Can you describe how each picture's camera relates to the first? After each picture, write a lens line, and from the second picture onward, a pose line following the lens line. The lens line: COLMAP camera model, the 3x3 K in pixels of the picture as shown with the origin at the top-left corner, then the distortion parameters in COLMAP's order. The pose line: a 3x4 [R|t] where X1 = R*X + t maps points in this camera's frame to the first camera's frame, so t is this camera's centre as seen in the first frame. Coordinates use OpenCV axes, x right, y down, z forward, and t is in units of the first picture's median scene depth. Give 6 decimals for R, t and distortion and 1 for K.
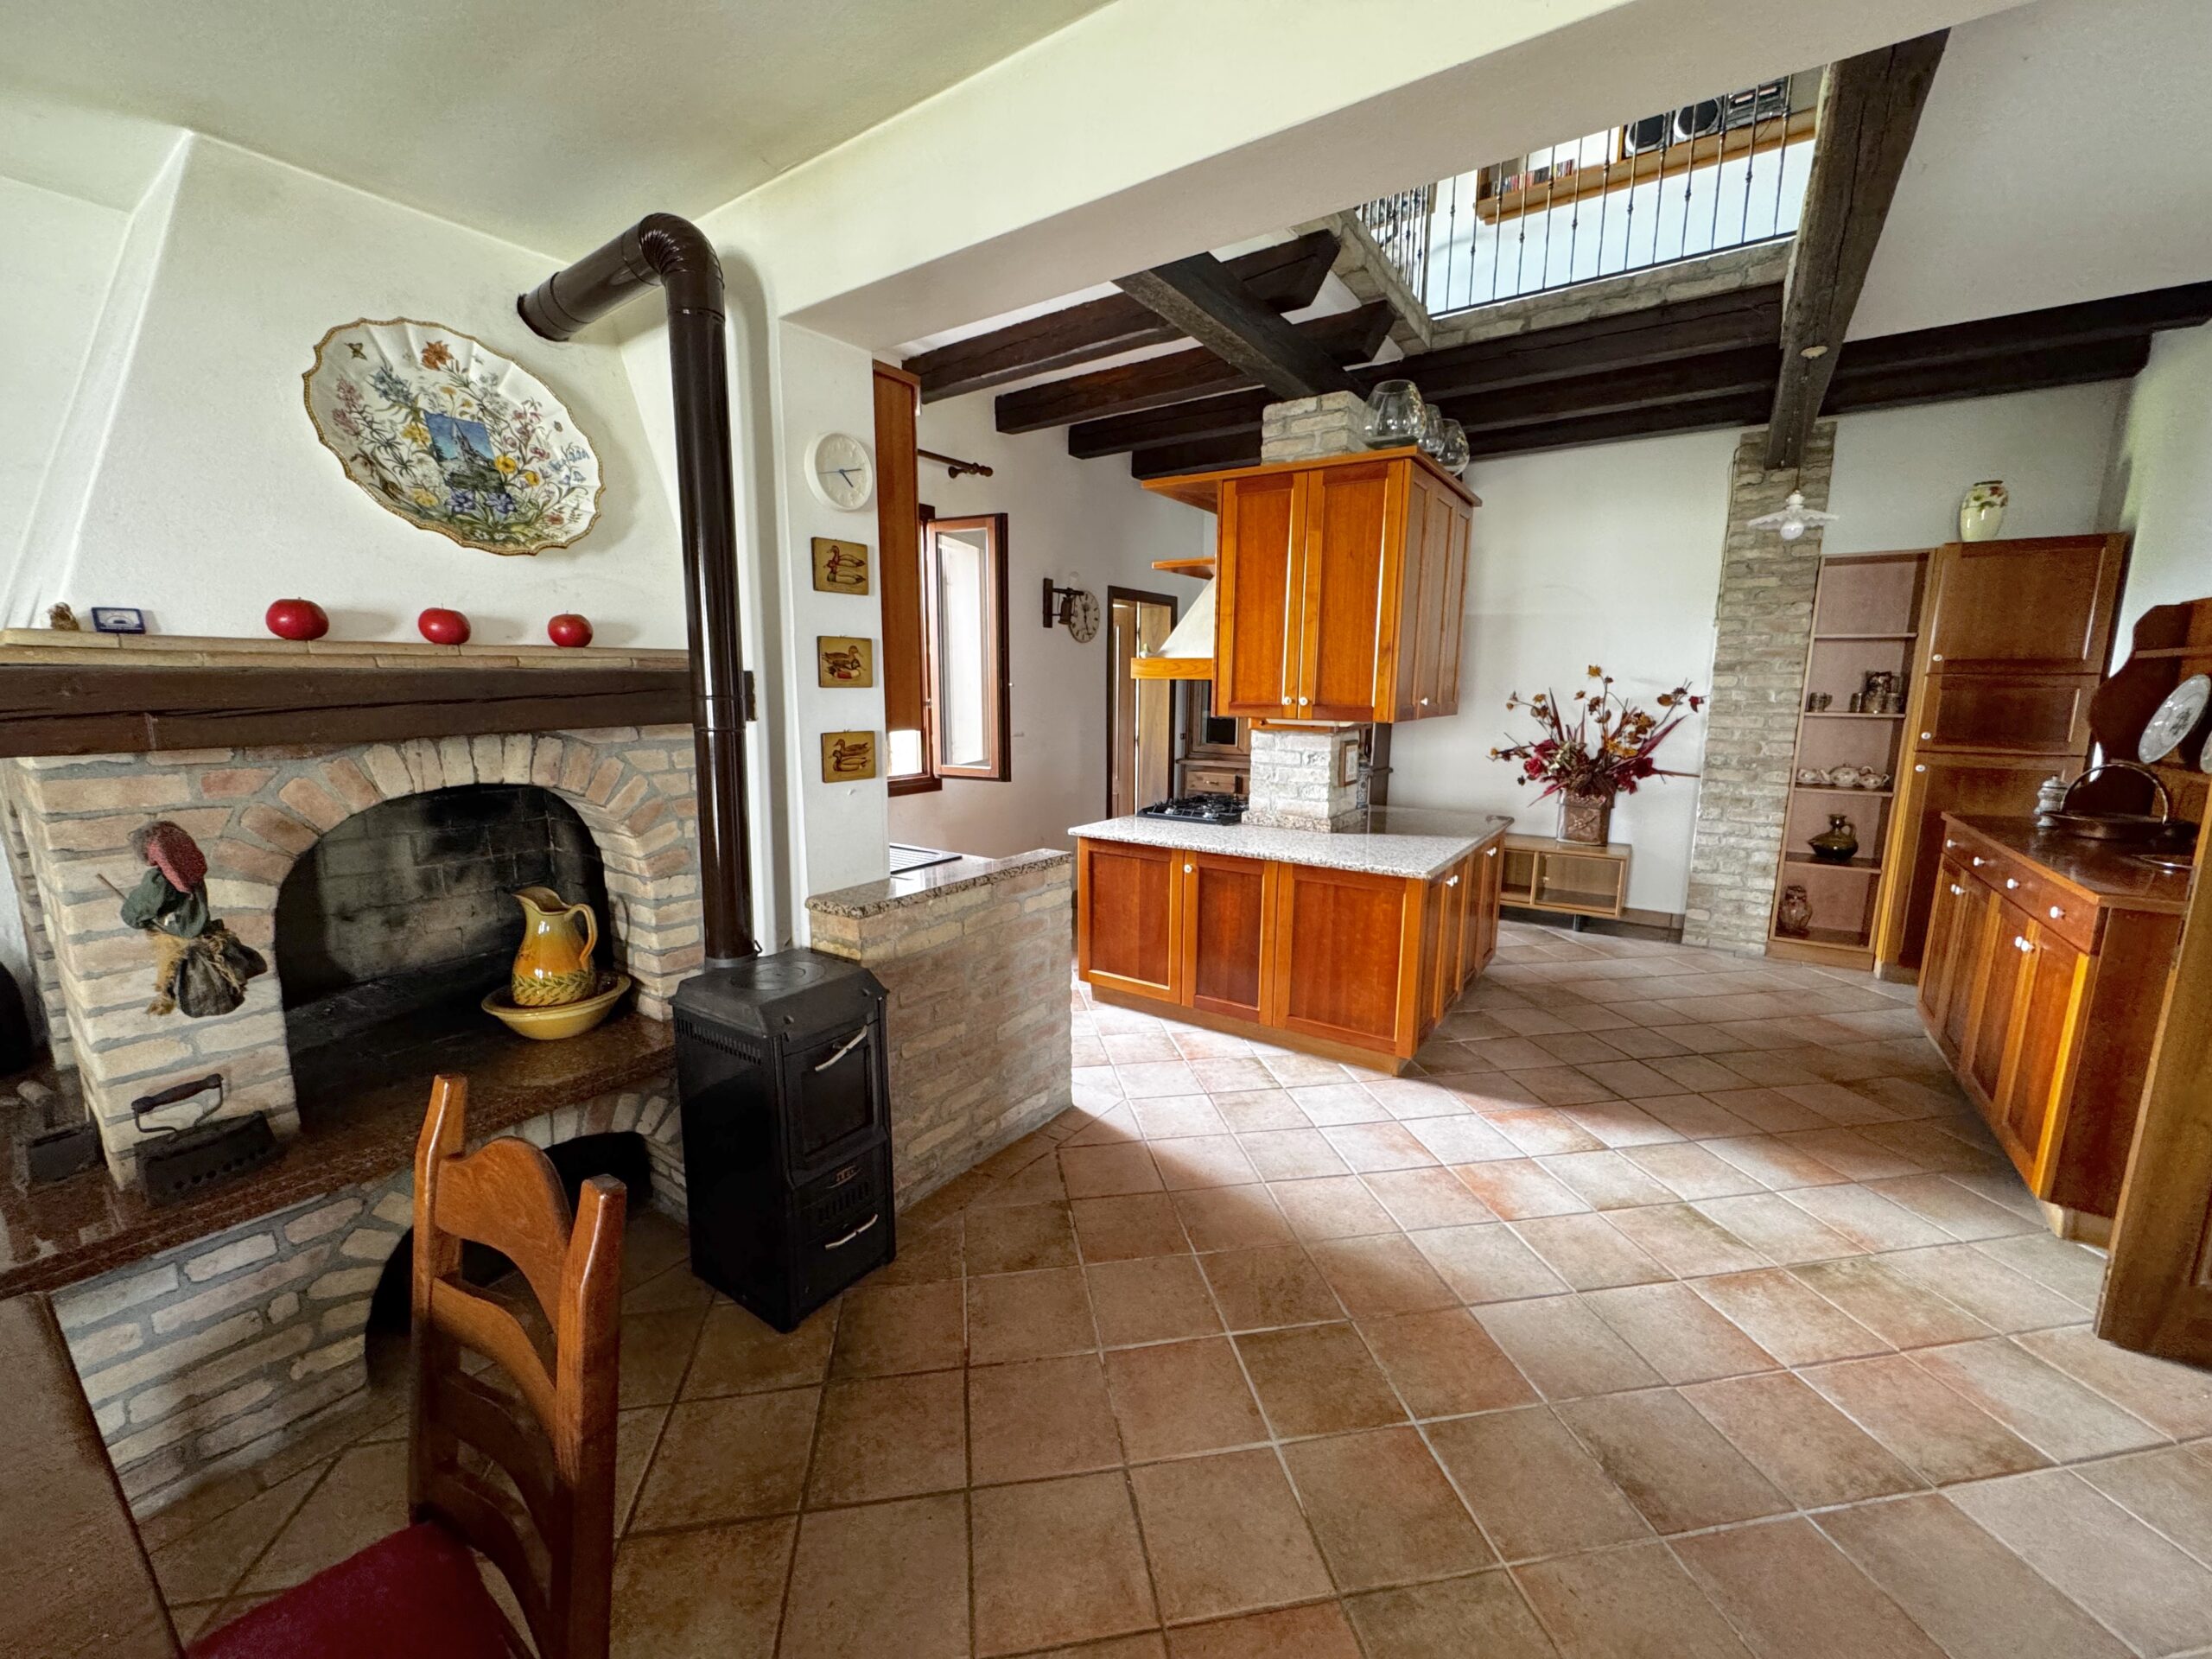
lens RADIAL K [[877.9, 0, 1111.0], [0, 877.9, 832.8], [0, 0, 1]] dist [-0.004377, 0.000726]
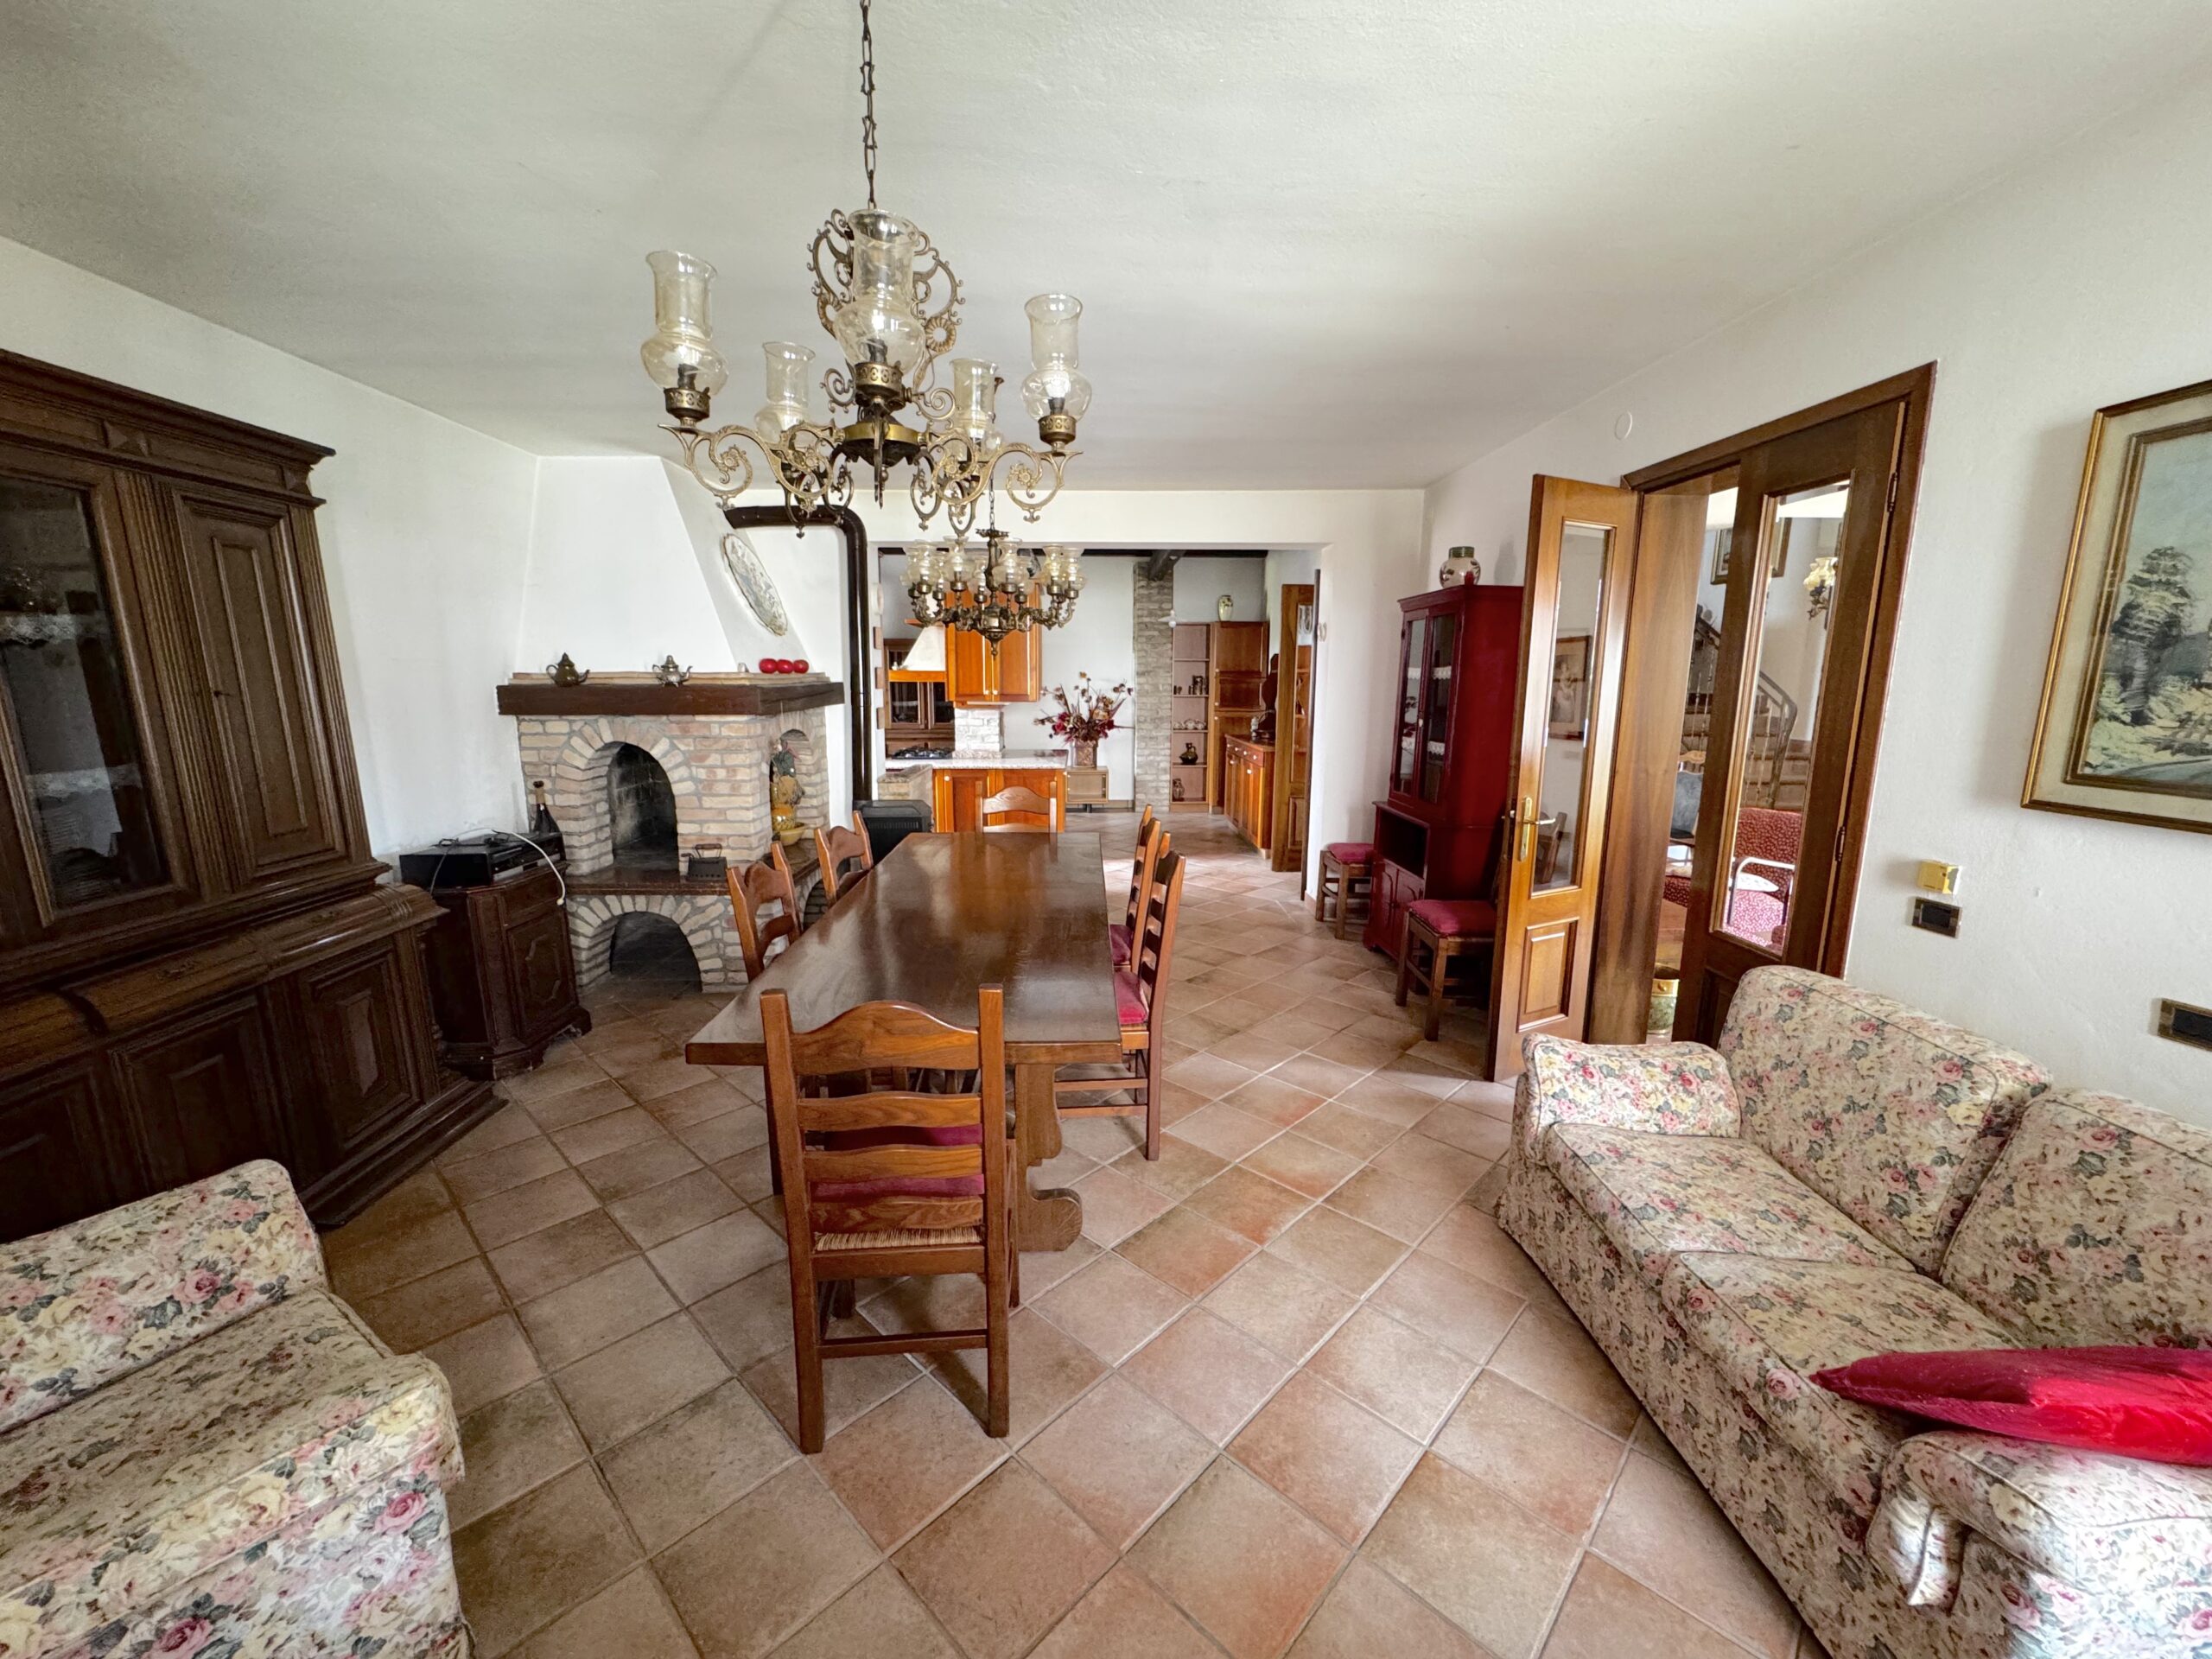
lens RADIAL K [[877.9, 0, 1108.6], [0, 877.9, 837.2], [0, 0, 1]] dist [-0.004377, 0.000726]
pose [[0.805684, -0.108816, 0.582265, -0.762754], [0.101210, 0.993816, 0.045683, 0.115615], [-0.583635, 0.022124, 0.811714, -0.784975]]
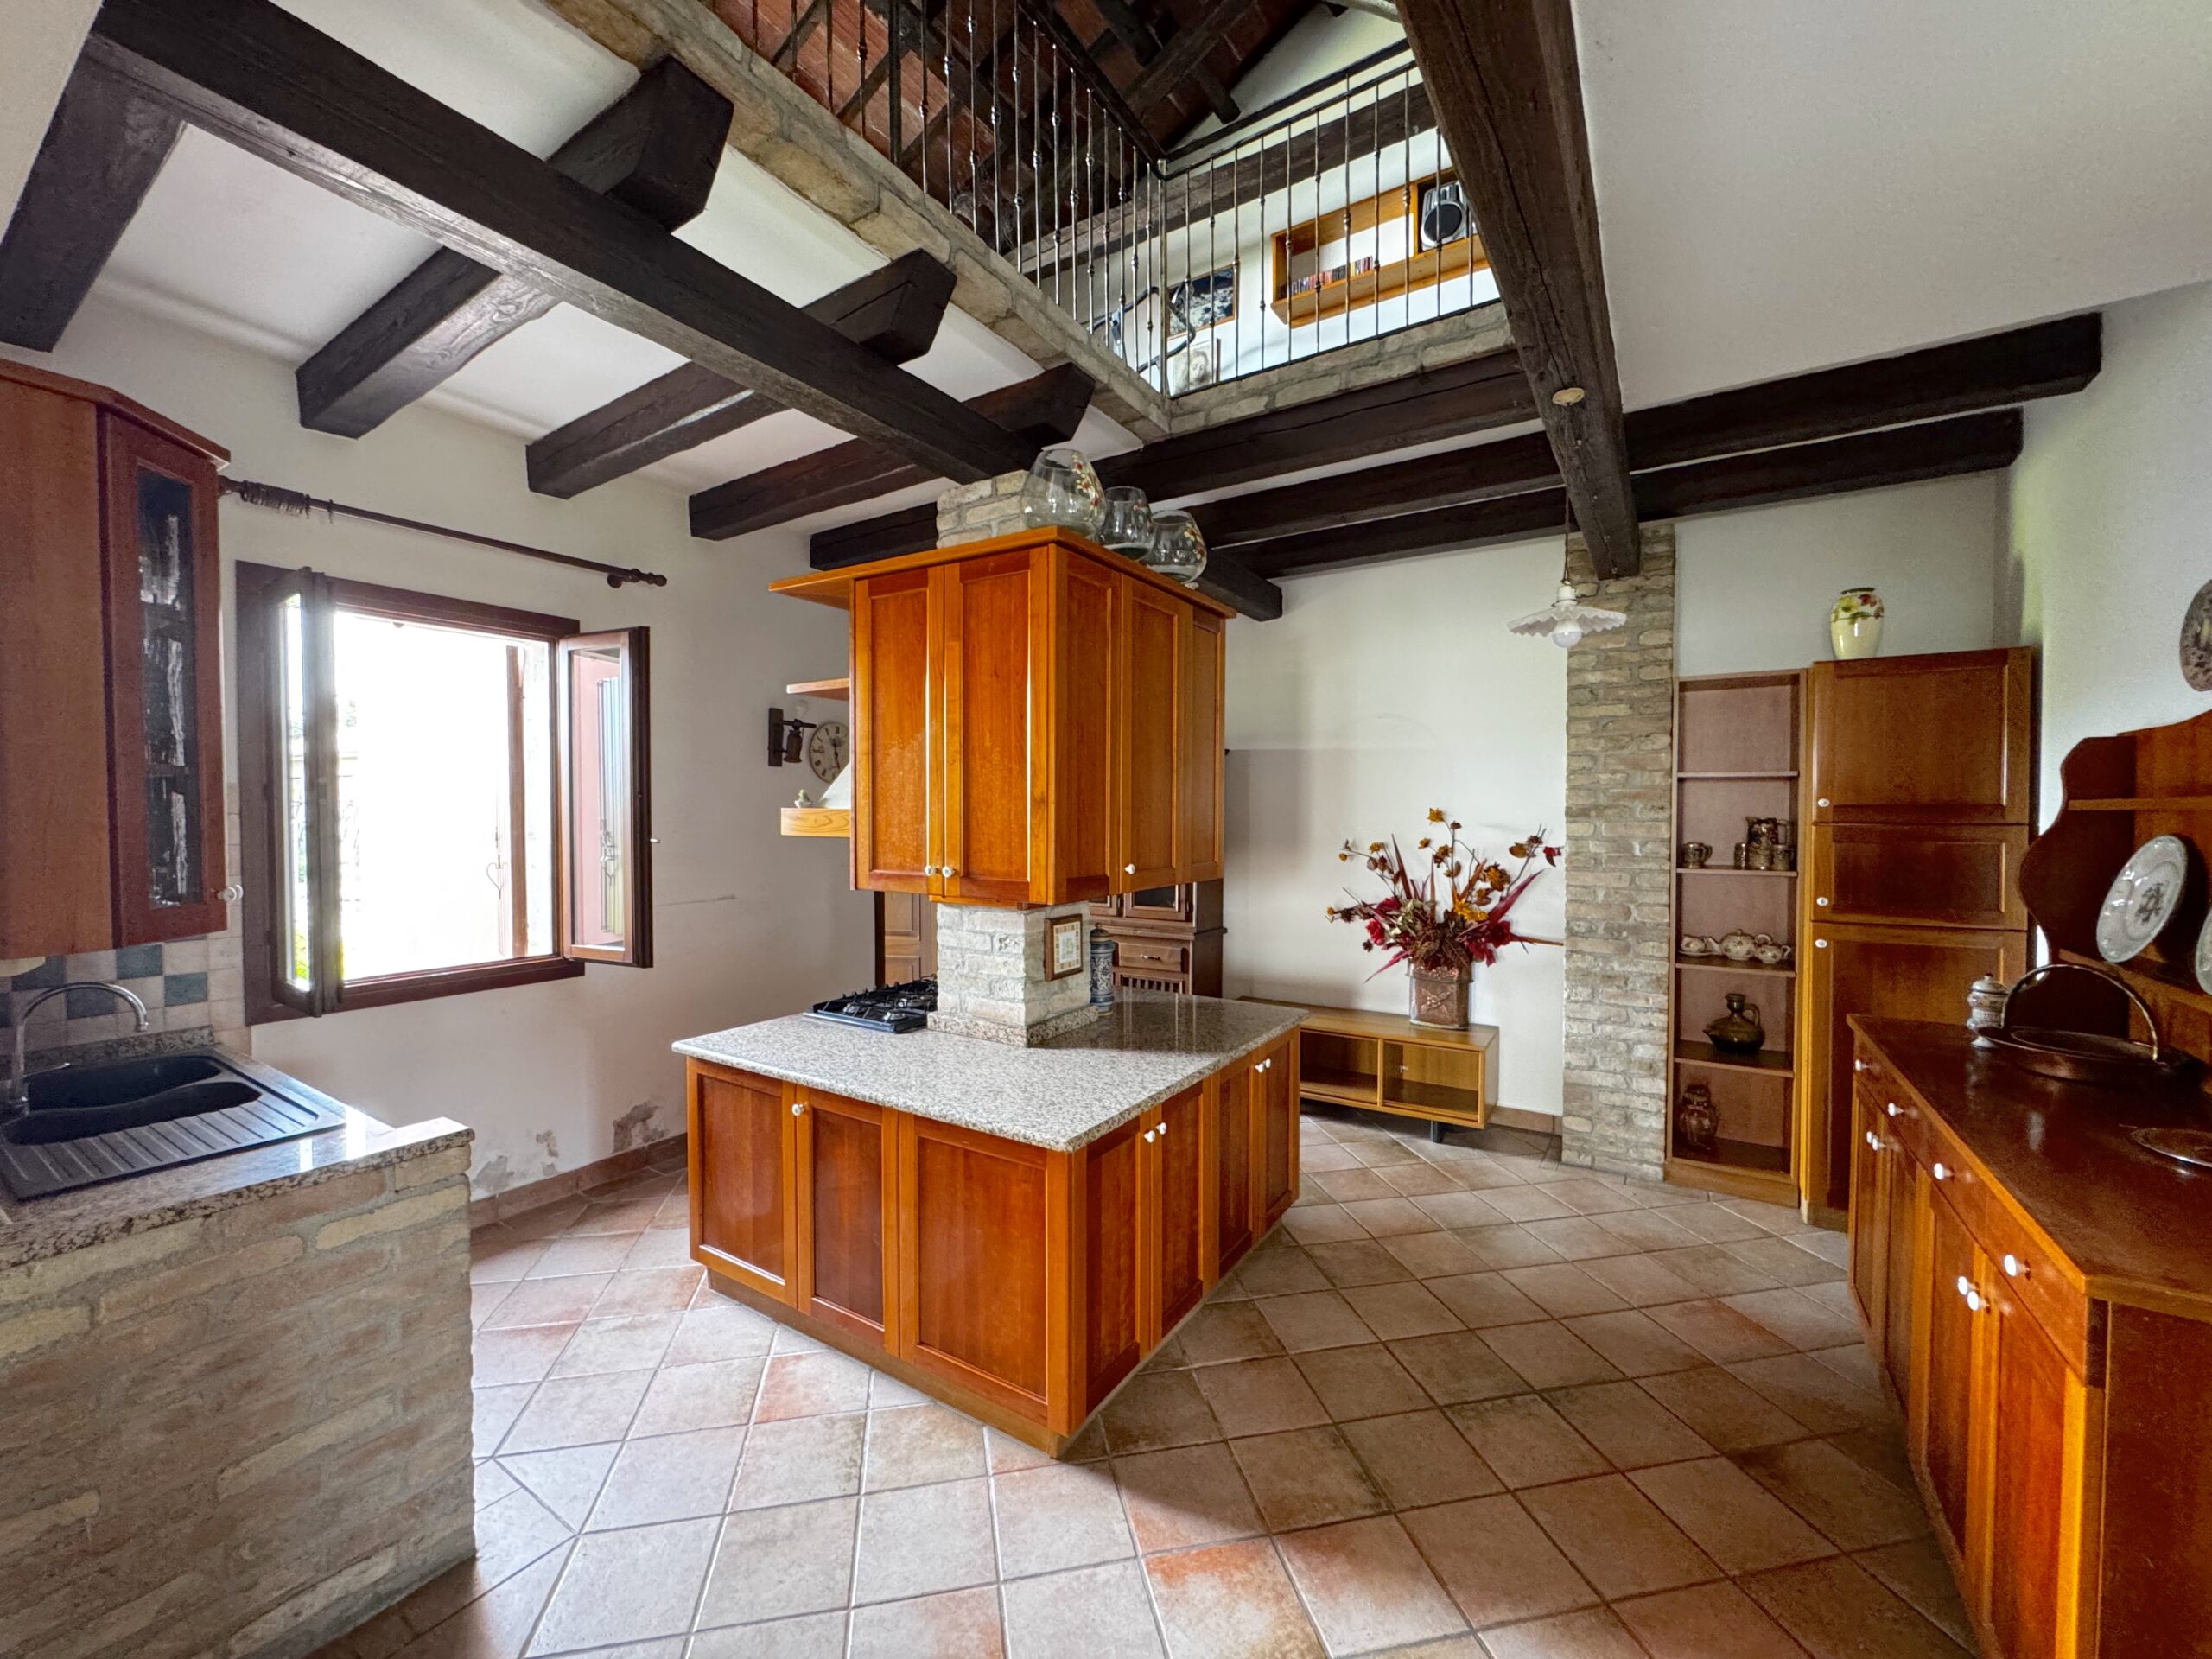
lens RADIAL K [[877.9, 0, 1111.1], [0, 877.9, 832.6], [0, 0, 1]] dist [-0.004377, 0.000726]
pose [[0.999590, -0.005055, 0.028189, 0.311941], [0.009075, 0.989483, -0.144367, -0.072548], [-0.027163, 0.144564, 0.989123, 0.268567]]
